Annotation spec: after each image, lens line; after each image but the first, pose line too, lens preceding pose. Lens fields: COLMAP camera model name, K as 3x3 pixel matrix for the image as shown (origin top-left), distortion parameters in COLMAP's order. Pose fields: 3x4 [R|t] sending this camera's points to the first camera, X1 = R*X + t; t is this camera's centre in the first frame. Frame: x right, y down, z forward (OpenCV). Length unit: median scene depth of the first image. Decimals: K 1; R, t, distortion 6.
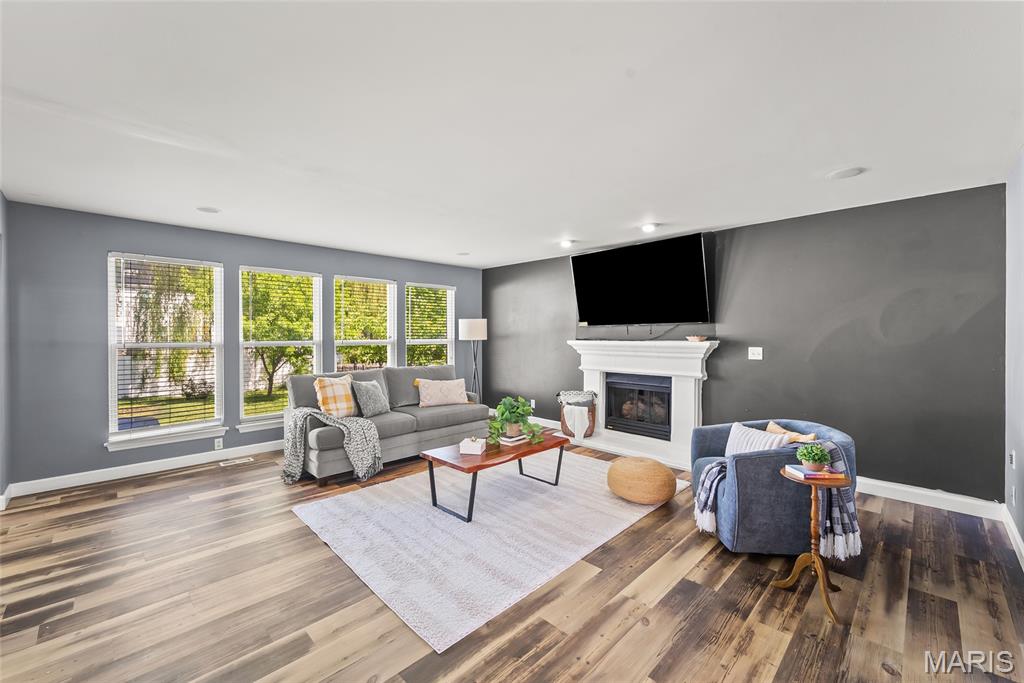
lens RADIAL K [[416.0, 0, 504.0], [0, 416.0, 339.4], [0, 0, 1]] dist [0.001494, 0.000111]
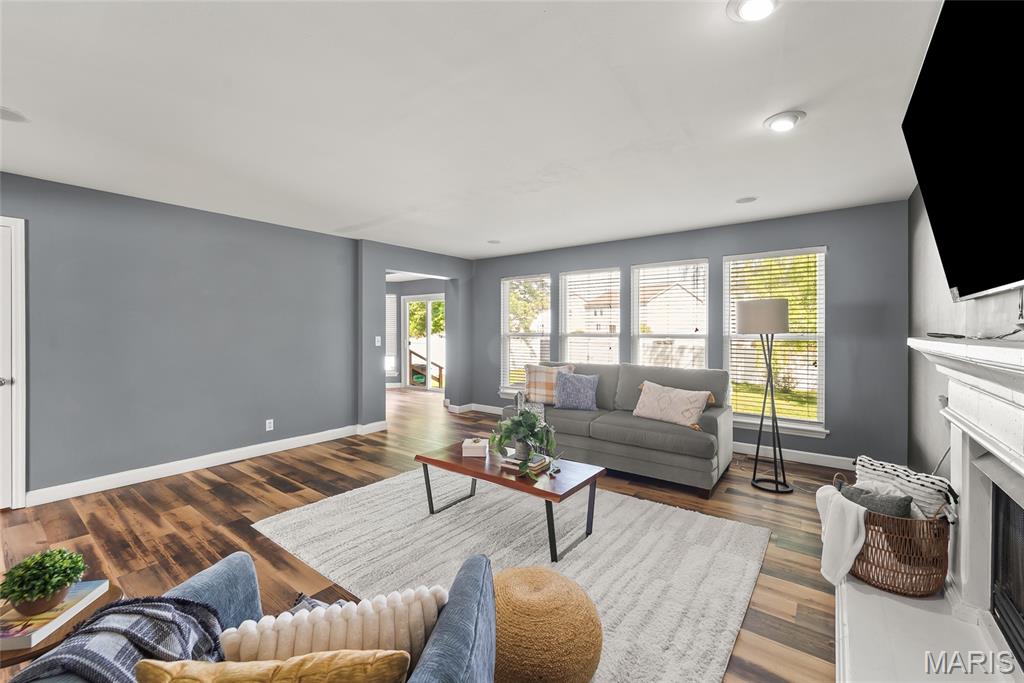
lens RADIAL K [[416.0, 0, 507.3], [0, 416.0, 323.3], [0, 0, 1]] dist [0.001494, 0.000111]
pose [[0.136456, -0.014939, -0.990533, 0.638554], [-0.014025, 0.999757, -0.017010, 0.000484], [0.990547, 0.016213, 0.136213, 0.714840]]
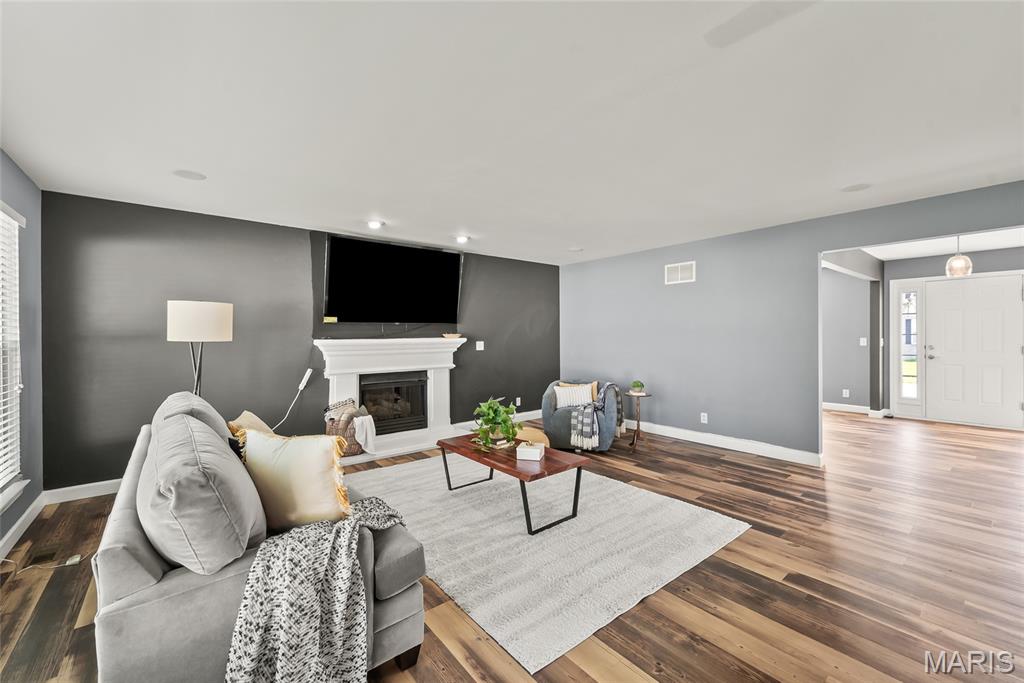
lens RADIAL K [[416.0, 0, 513.4], [0, 416.0, 337.5], [0, 0, 1]] dist [0.001494, 0.000111]
pose [[0.085658, -0.005118, 0.996311, -0.753690], [0.017609, 0.999838, 0.003622, 0.002307], [-0.996169, 0.017234, 0.085734, 0.726806]]
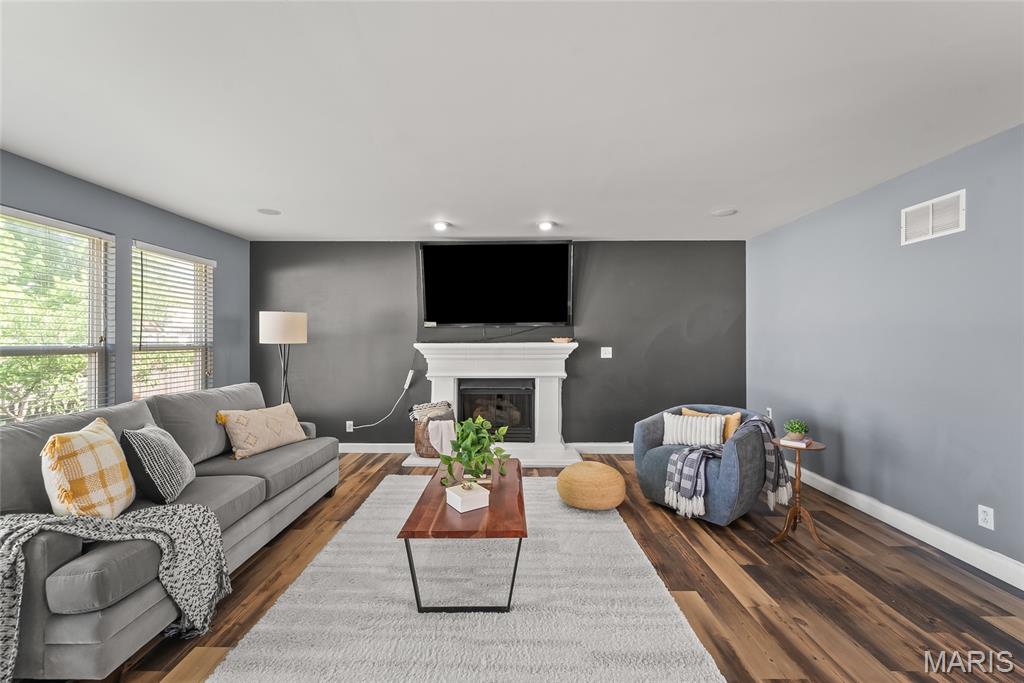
lens RADIAL K [[416.0, 0, 509.0], [0, 416.0, 340.6], [0, 0, 1]] dist [0.001494, 0.000111]
pose [[0.703267, -0.001579, 0.710924, -0.386995], [0.009196, 0.999934, -0.006877, 0.005754], [-0.710866, 0.011374, 0.703235, 0.360119]]
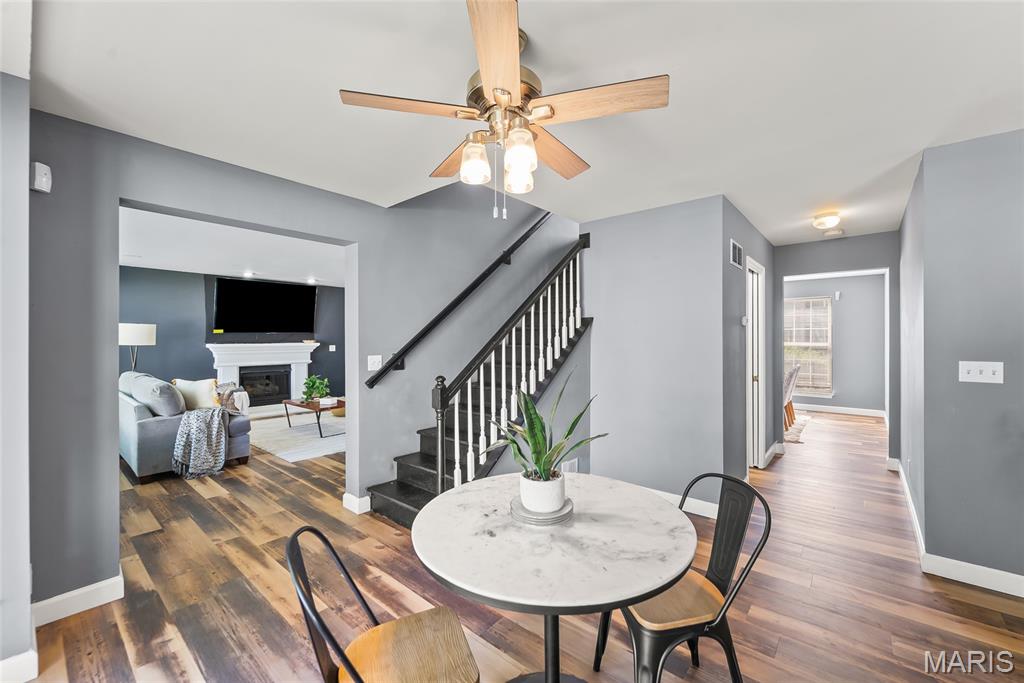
lens RADIAL K [[416.0, 0, 513.4], [0, 416.0, 341.0], [0, 0, 1]] dist [0.001494, 0.000111]
pose [[-0.099880, -0.004258, 0.994990, -1.486235], [0.013284, 0.999896, 0.005612, -0.002147], [-0.994911, 0.013778, -0.099813, 0.288558]]
